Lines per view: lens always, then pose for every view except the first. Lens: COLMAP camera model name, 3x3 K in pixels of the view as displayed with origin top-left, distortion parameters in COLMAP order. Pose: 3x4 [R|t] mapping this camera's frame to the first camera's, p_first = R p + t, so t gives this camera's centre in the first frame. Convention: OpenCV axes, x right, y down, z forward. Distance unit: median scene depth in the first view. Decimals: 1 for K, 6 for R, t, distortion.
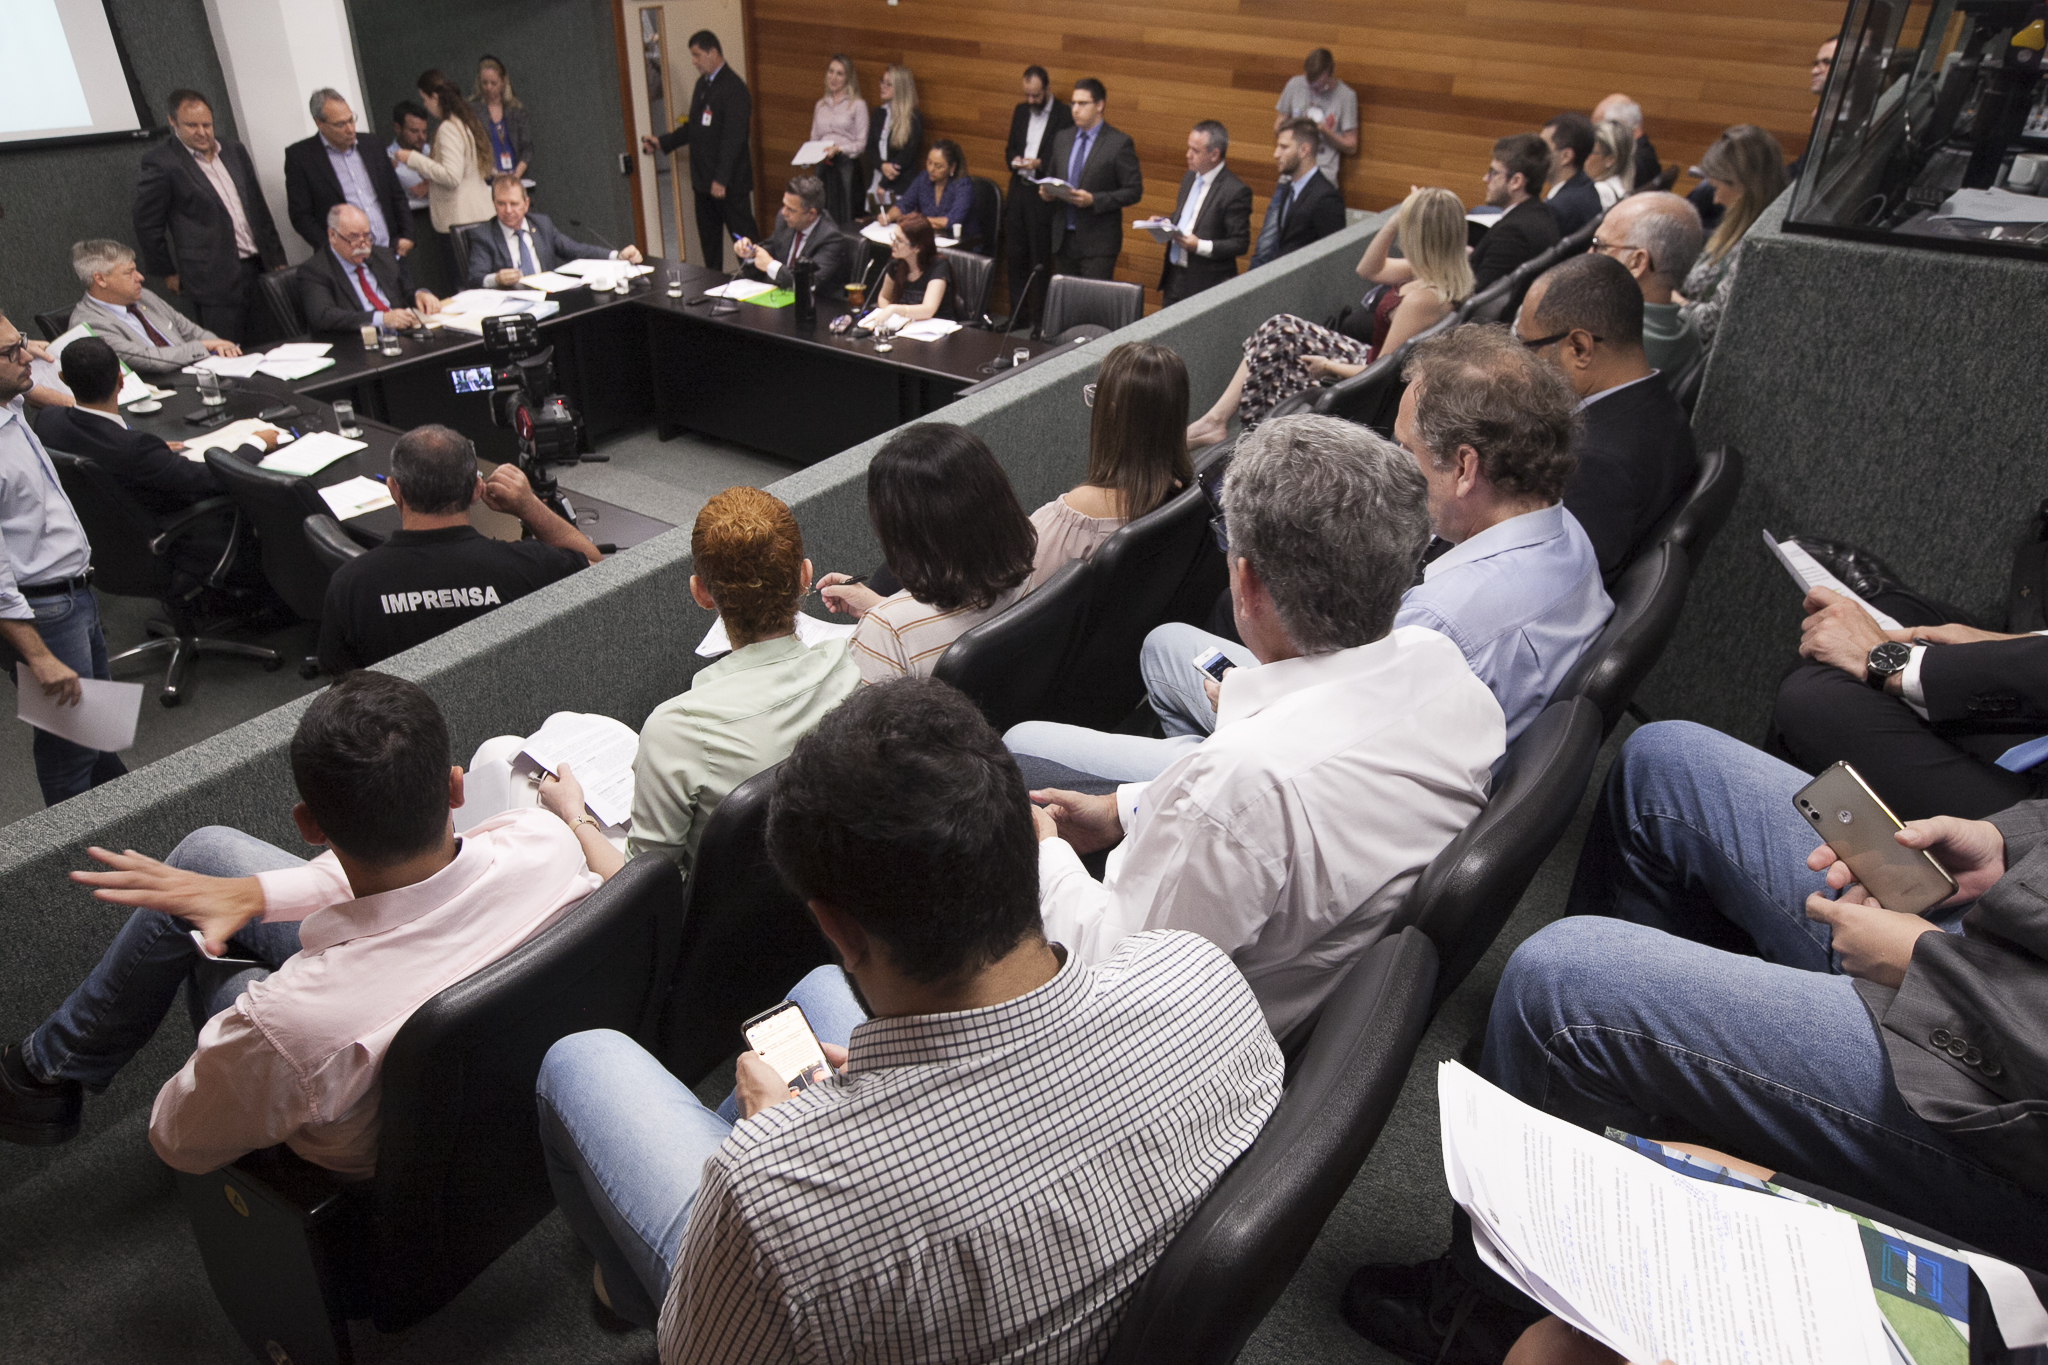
lens RADIAL K [[1451.7, 0, 1018.8], [0, 1451.7, 699.4], [0, 0, 1]] dist [0.004382, 0.030542]
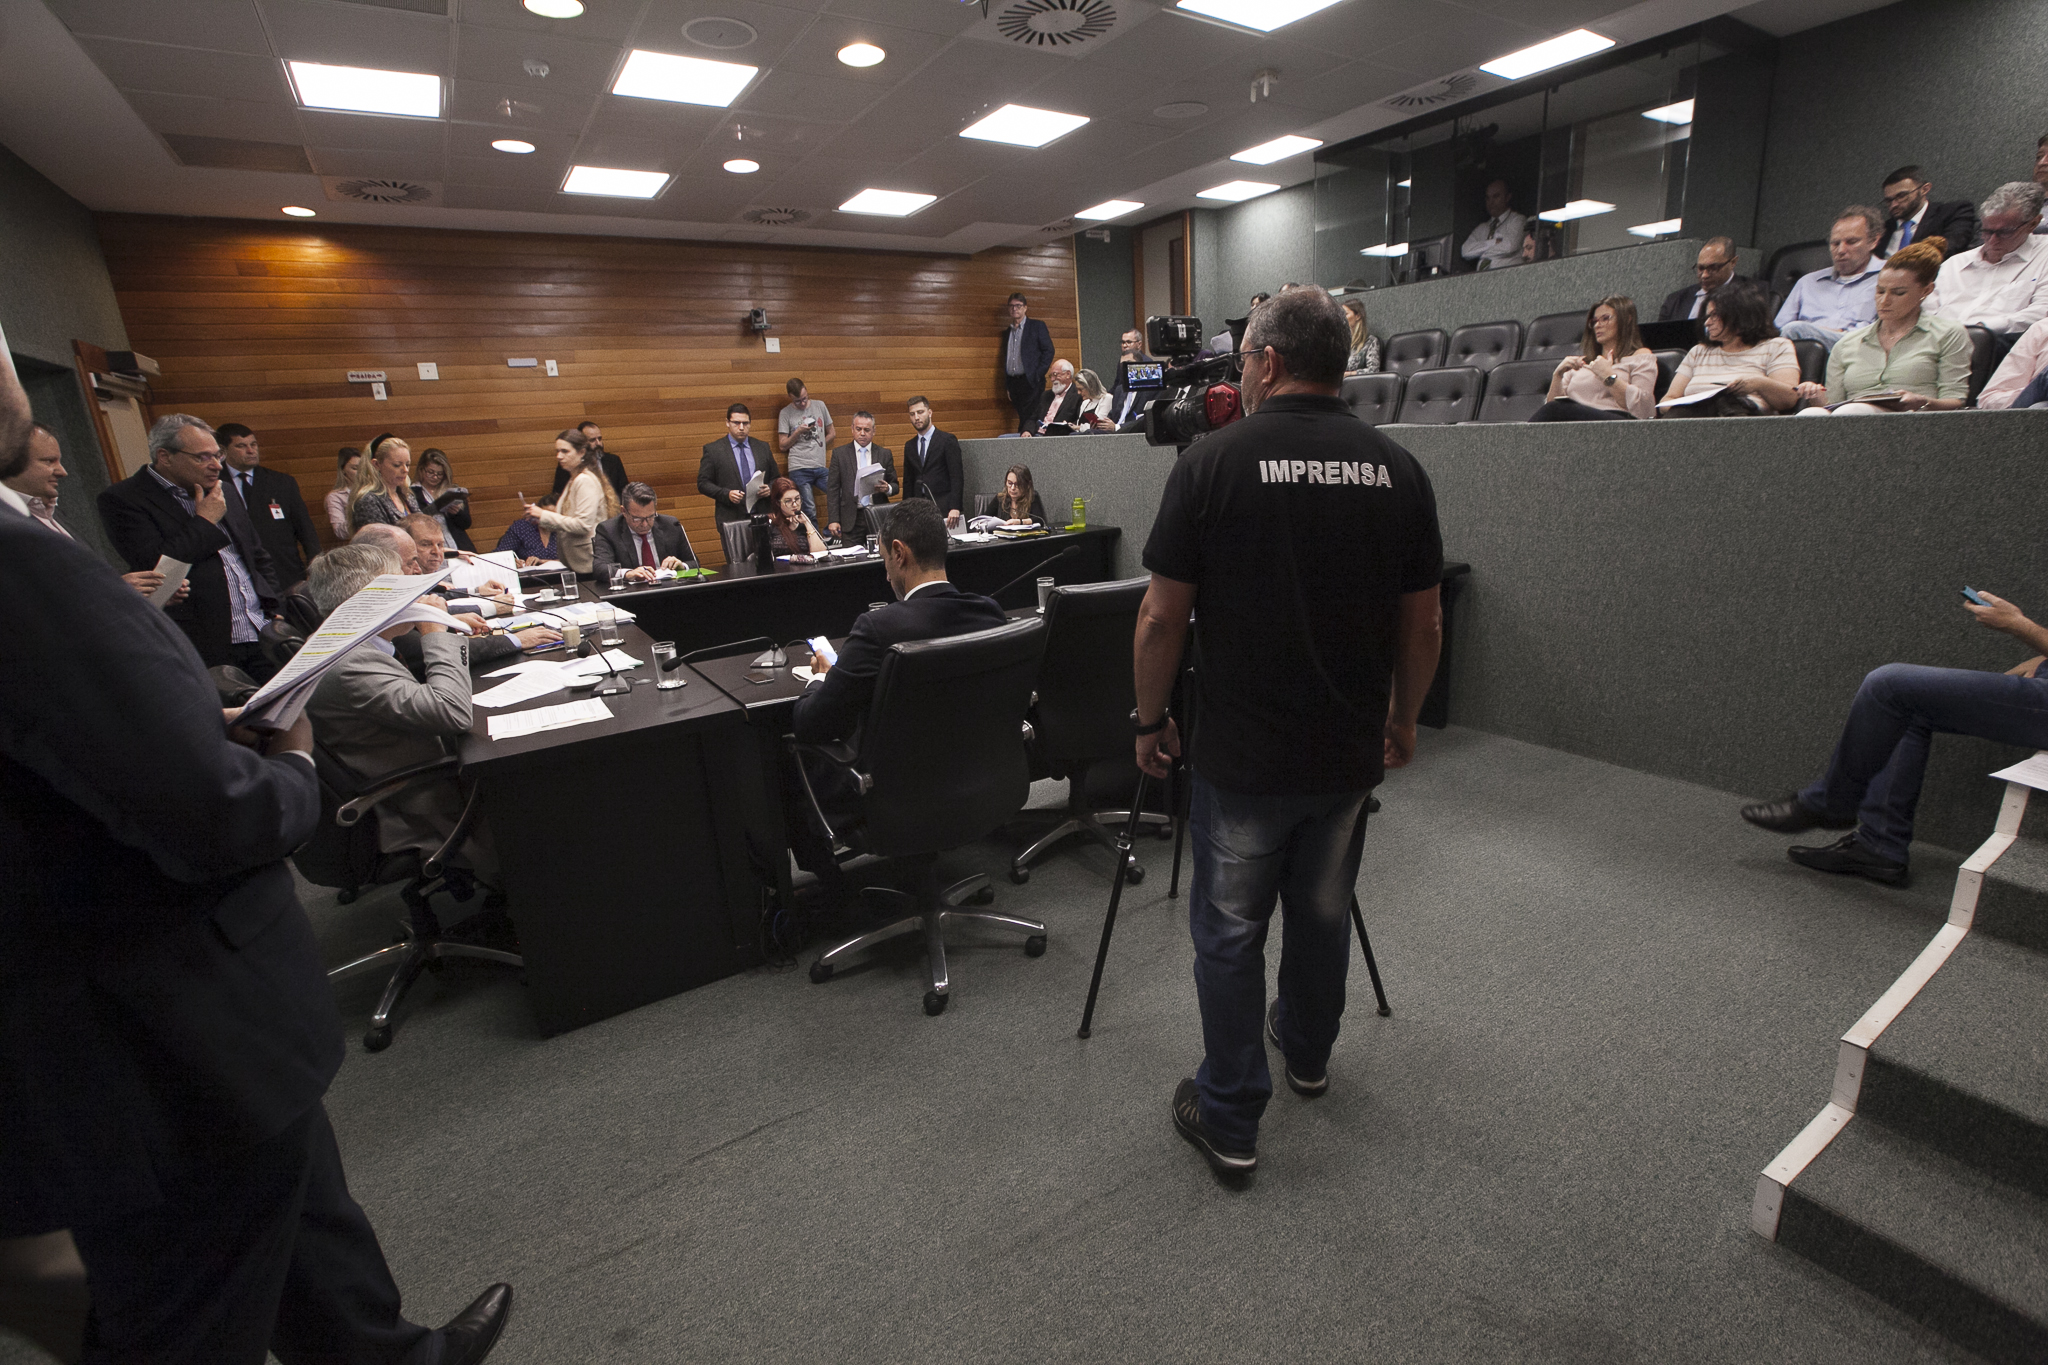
lens RADIAL K [[975.3, 0, 1027.3], [0, 975.3, 685.1], [0, 0, 1]] dist [-0.024274, 0.001753]
pose [[0.388301, -0.292776, 0.873788, -2.787604], [0.516642, 0.854324, 0.056666, -0.461910], [-0.763088, 0.429432, 0.482995, 1.878043]]
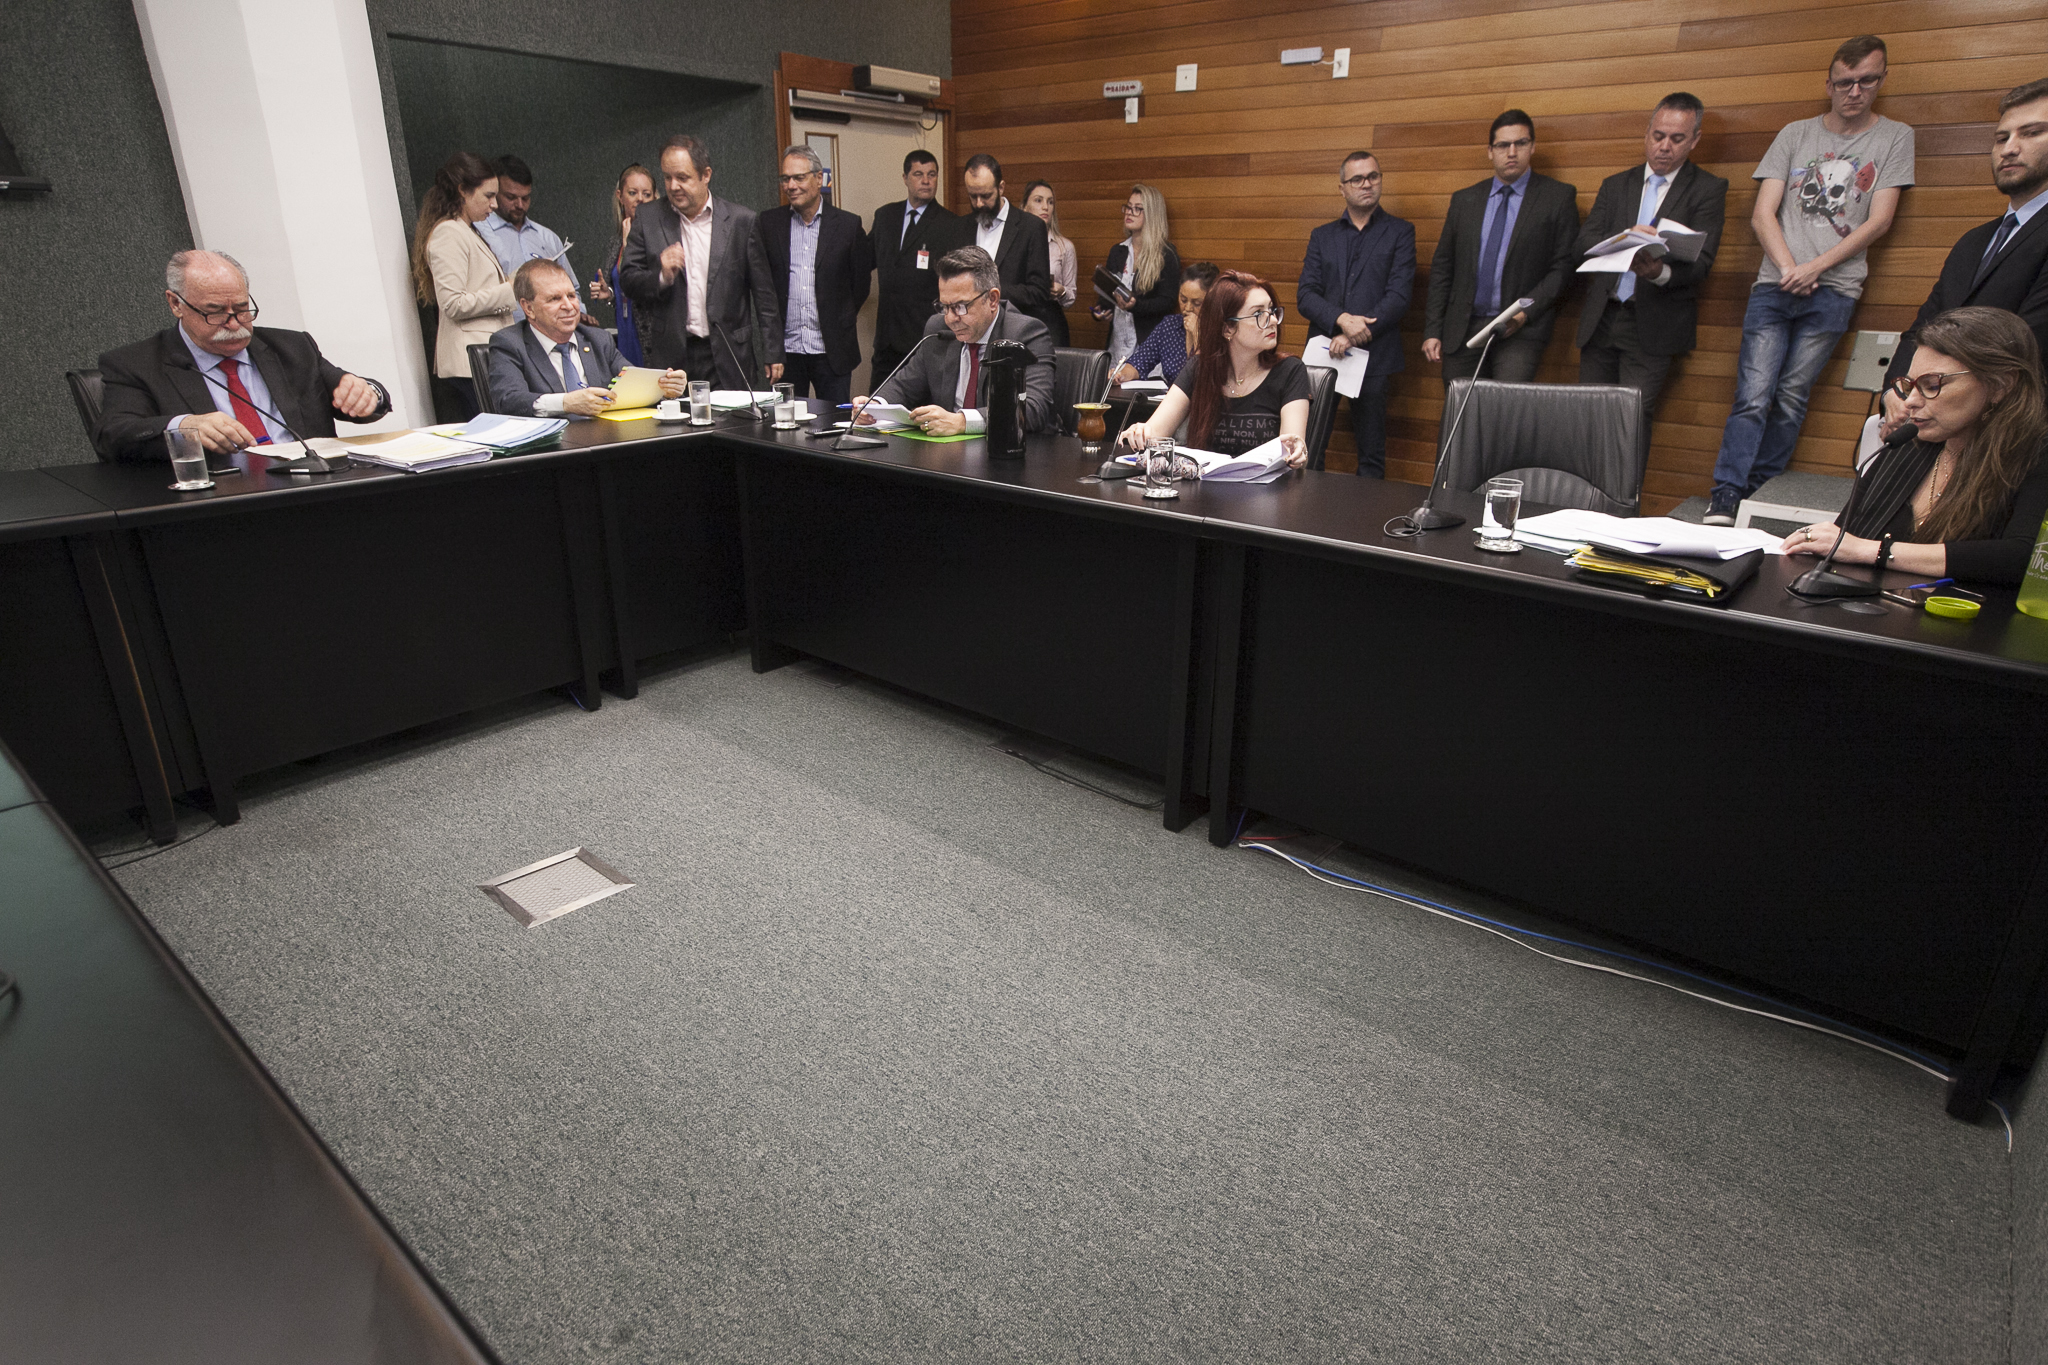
lens RADIAL K [[1135.6, 0, 1017.6], [0, 1135.6, 692.1], [0, 0, 1]] dist [-0.026259, 0.000154]
pose [[0.992126, 0.024296, -0.122866, -0.315893], [-0.042478, 0.988133, -0.147609, -0.408240], [0.117822, 0.151666, 0.981384, 2.150726]]
